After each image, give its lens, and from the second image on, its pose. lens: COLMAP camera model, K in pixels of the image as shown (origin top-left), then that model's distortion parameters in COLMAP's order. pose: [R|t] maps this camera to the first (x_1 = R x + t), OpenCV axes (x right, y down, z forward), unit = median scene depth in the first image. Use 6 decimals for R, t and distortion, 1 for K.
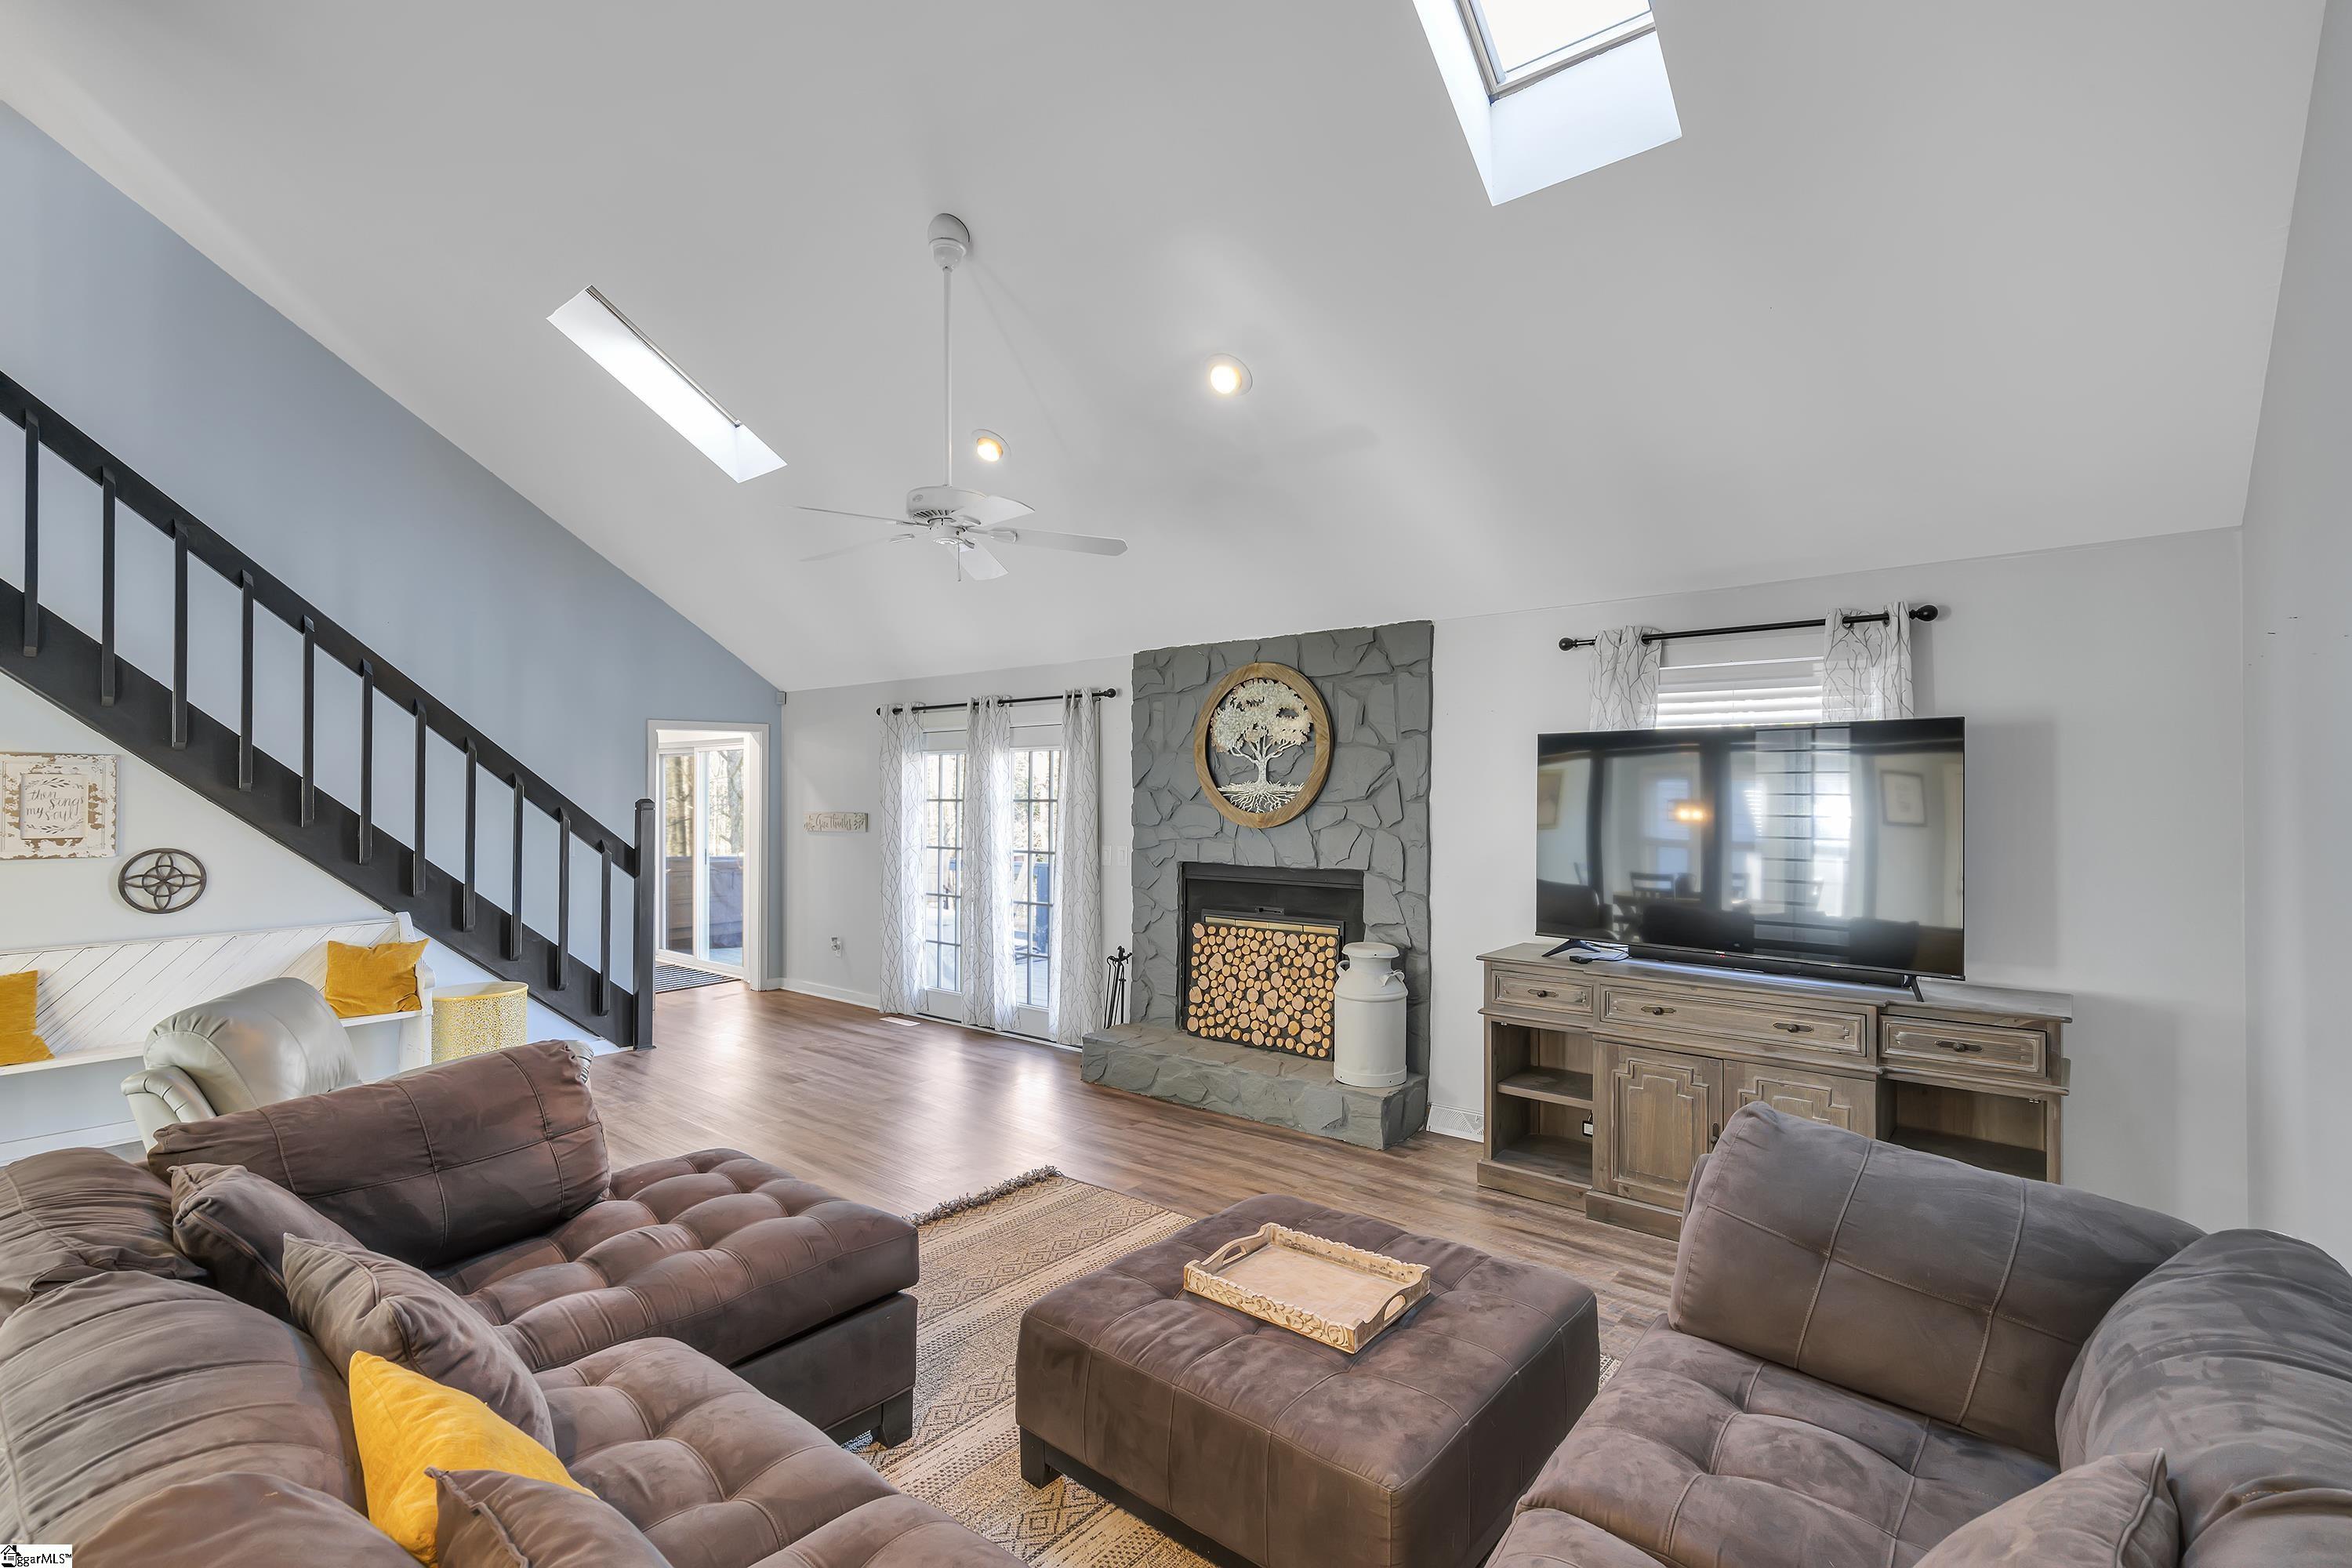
lens RADIAL K [[1063.5, 0, 1185.7], [0, 1063.5, 784.3], [0, 0, 1]] dist [-0.001184, 0.001355]
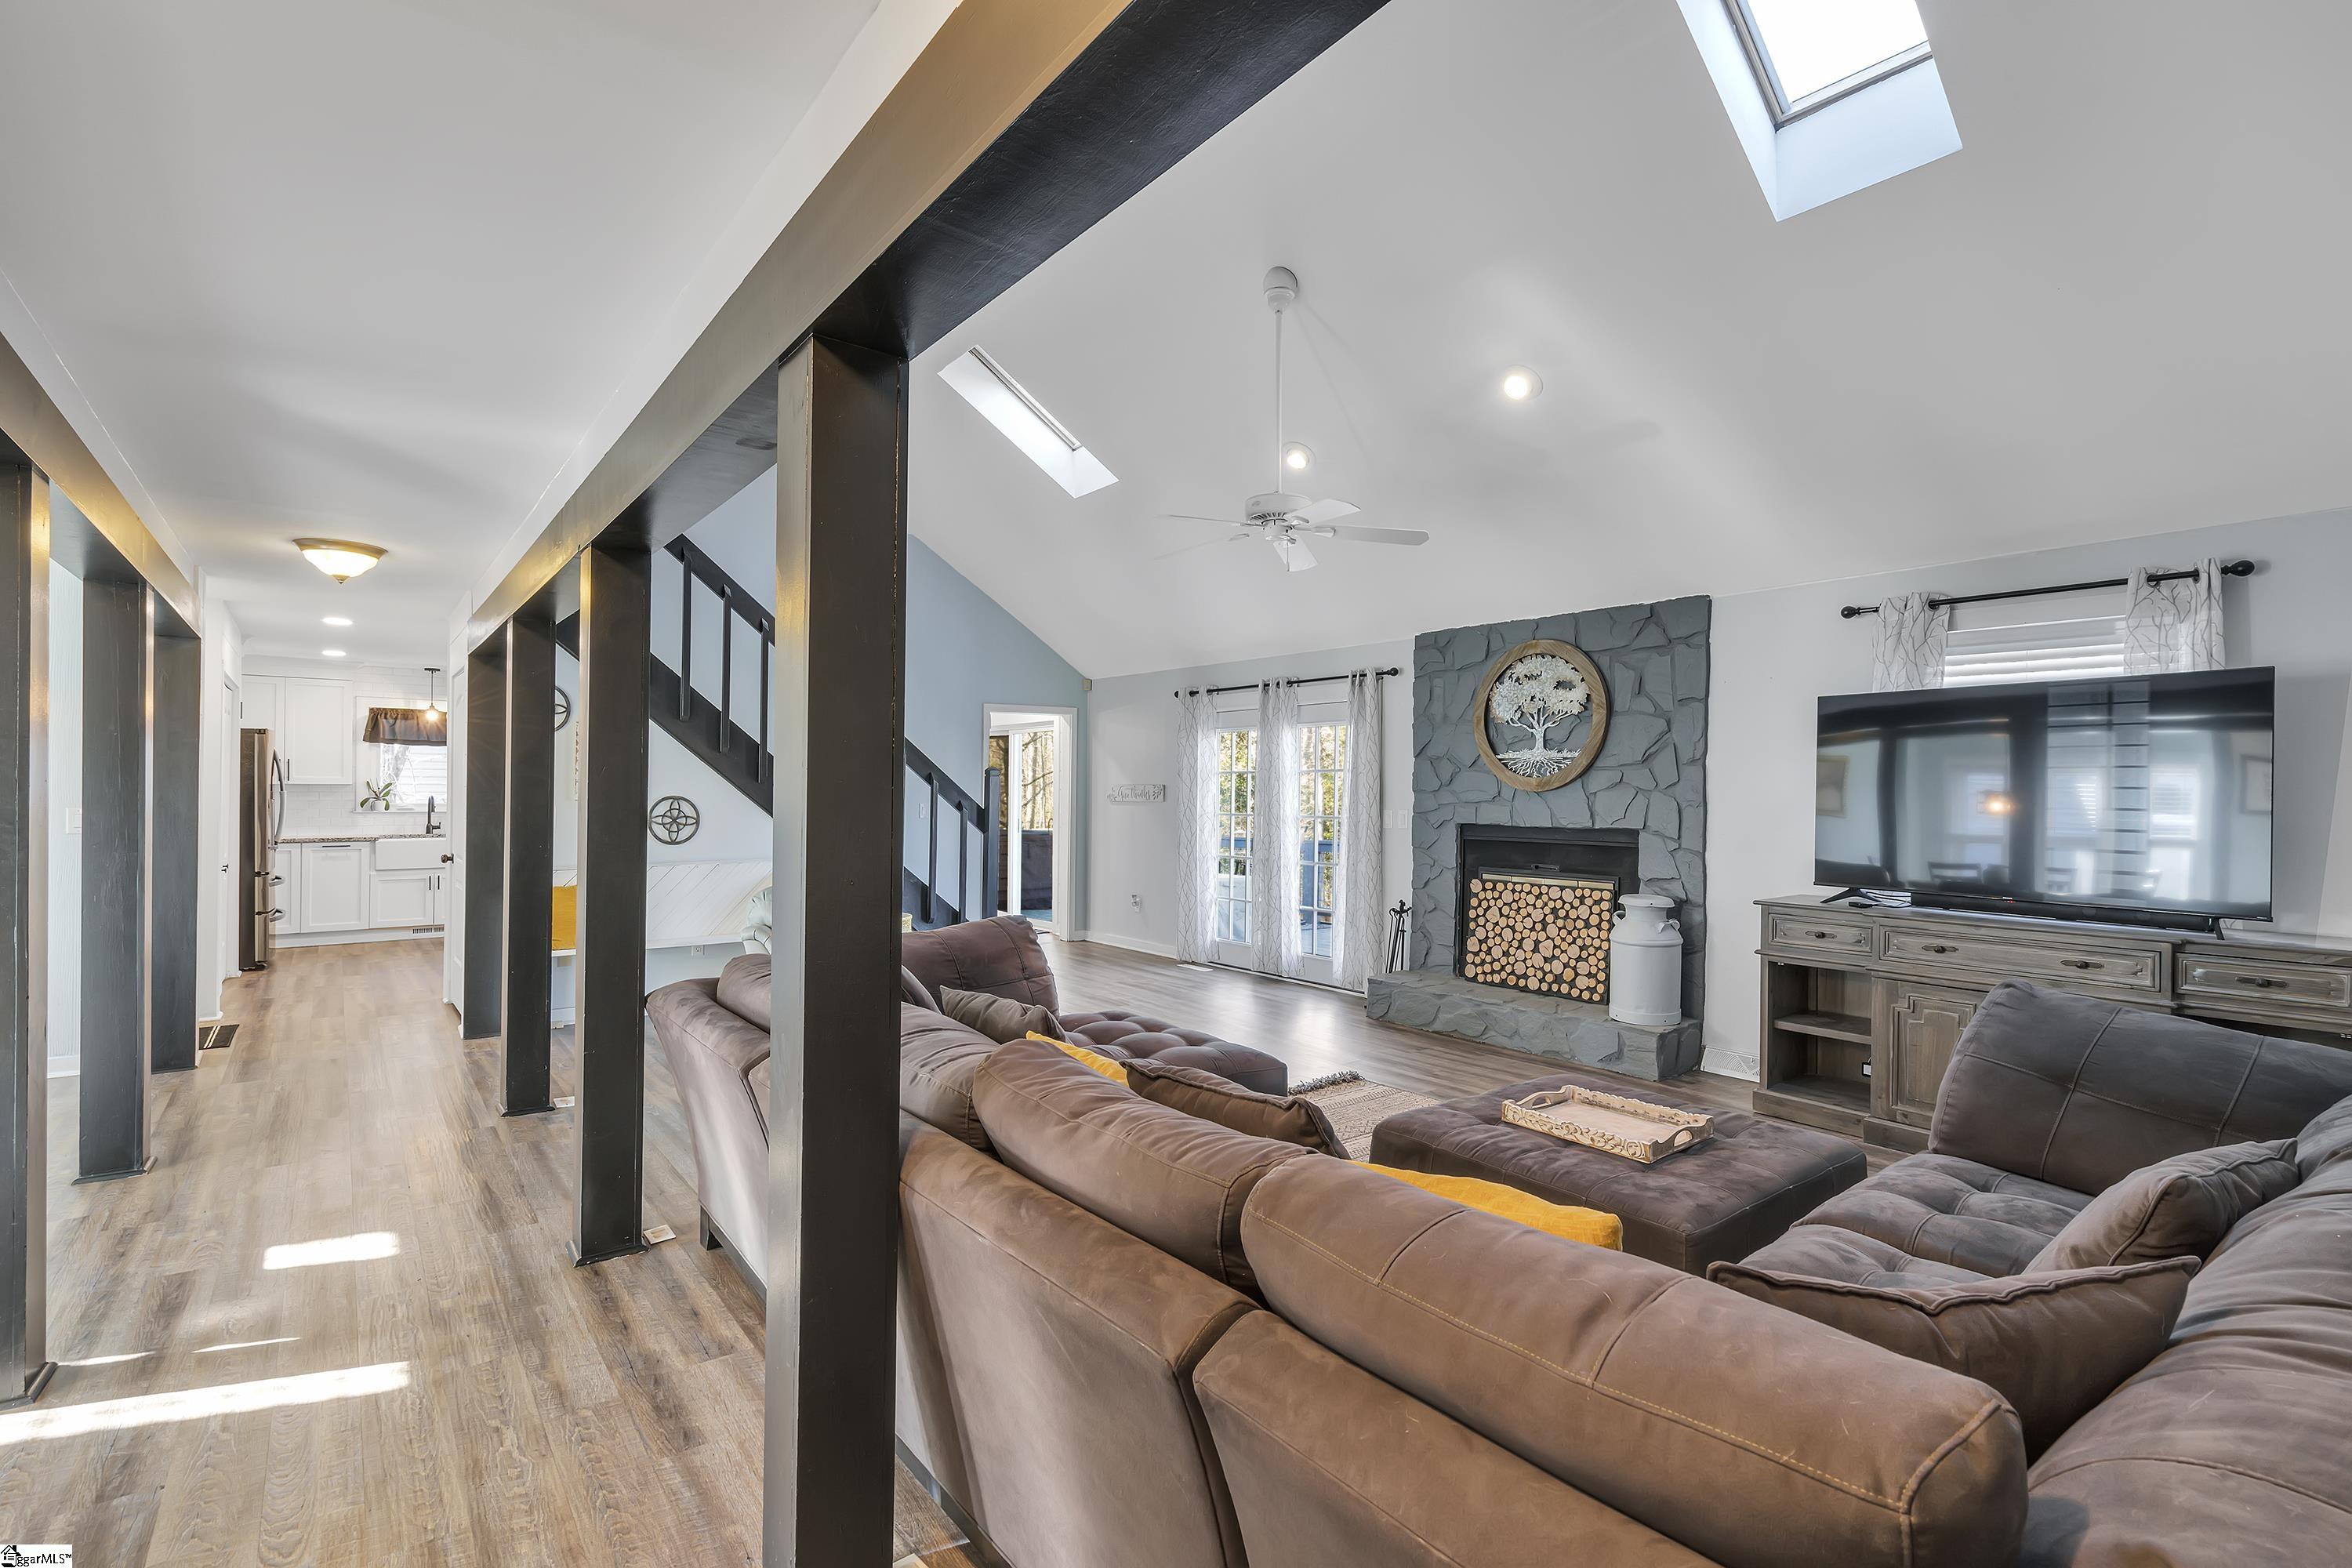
lens RADIAL K [[1063.5, 0, 1188.3], [0, 1063.5, 783.7], [0, 0, 1]] dist [-0.001184, 0.001355]
pose [[0.976209, 0.007981, -0.216684, -0.044589], [-0.007810, 0.999968, 0.001647, 0.035656], [0.216690, 0.000085, 0.976240, -0.147039]]
